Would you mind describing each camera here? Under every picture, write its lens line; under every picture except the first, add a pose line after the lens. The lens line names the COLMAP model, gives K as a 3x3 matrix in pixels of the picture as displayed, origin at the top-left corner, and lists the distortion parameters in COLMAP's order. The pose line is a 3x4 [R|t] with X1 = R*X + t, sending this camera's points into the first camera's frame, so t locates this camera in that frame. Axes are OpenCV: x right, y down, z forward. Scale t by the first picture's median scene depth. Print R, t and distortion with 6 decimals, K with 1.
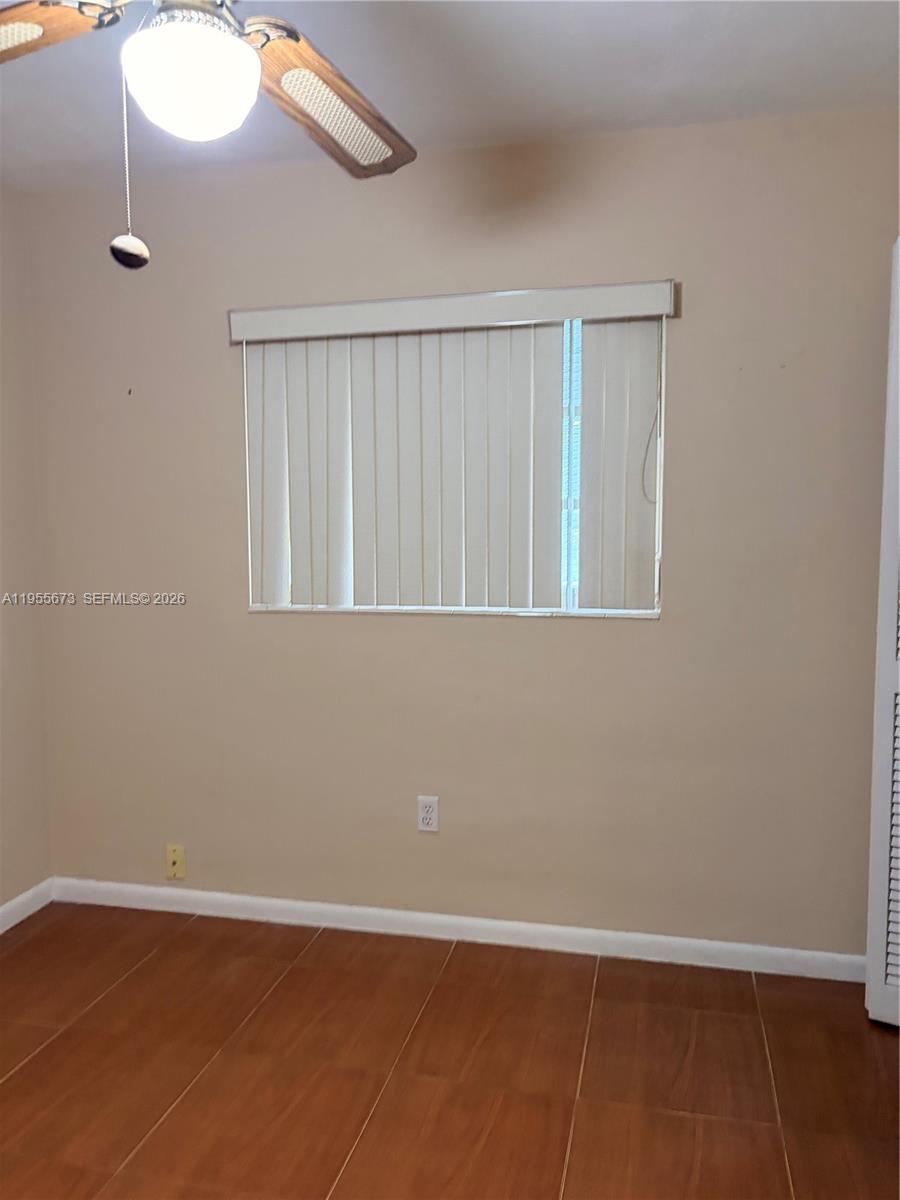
lens RADIAL K [[910.5, 0, 471.8], [0, 910.5, 583.1], [0, 0, 1]] dist [0.038697, -0.040057]
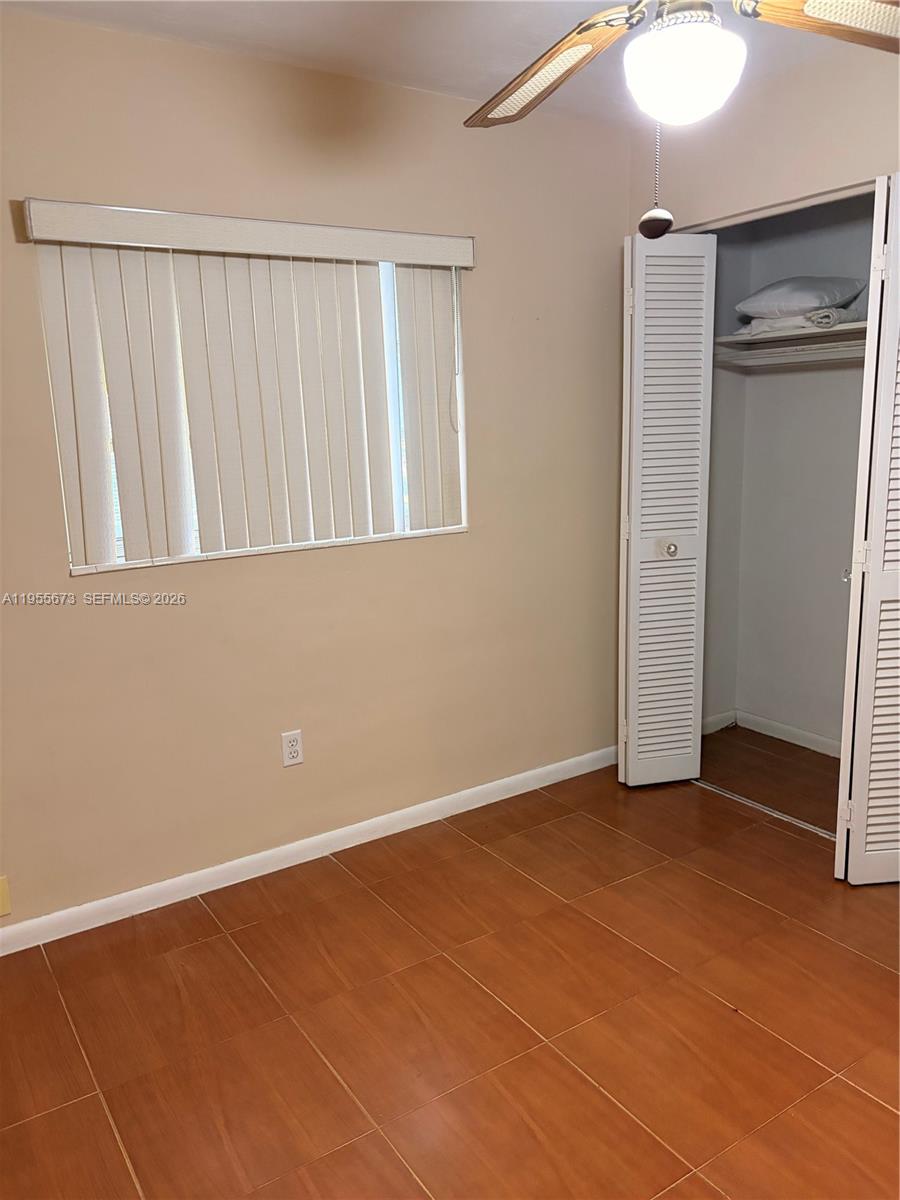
lens RADIAL K [[910.5, 0, 439.4], [0, 910.5, 595.4], [0, 0, 1]] dist [0.038697, -0.040057]
pose [[0.694015, -0.153179, 0.703476, -0.653987], [0.078784, 0.987395, 0.137277, -0.043220], [-0.715636, -0.039849, 0.697335, 0.190756]]
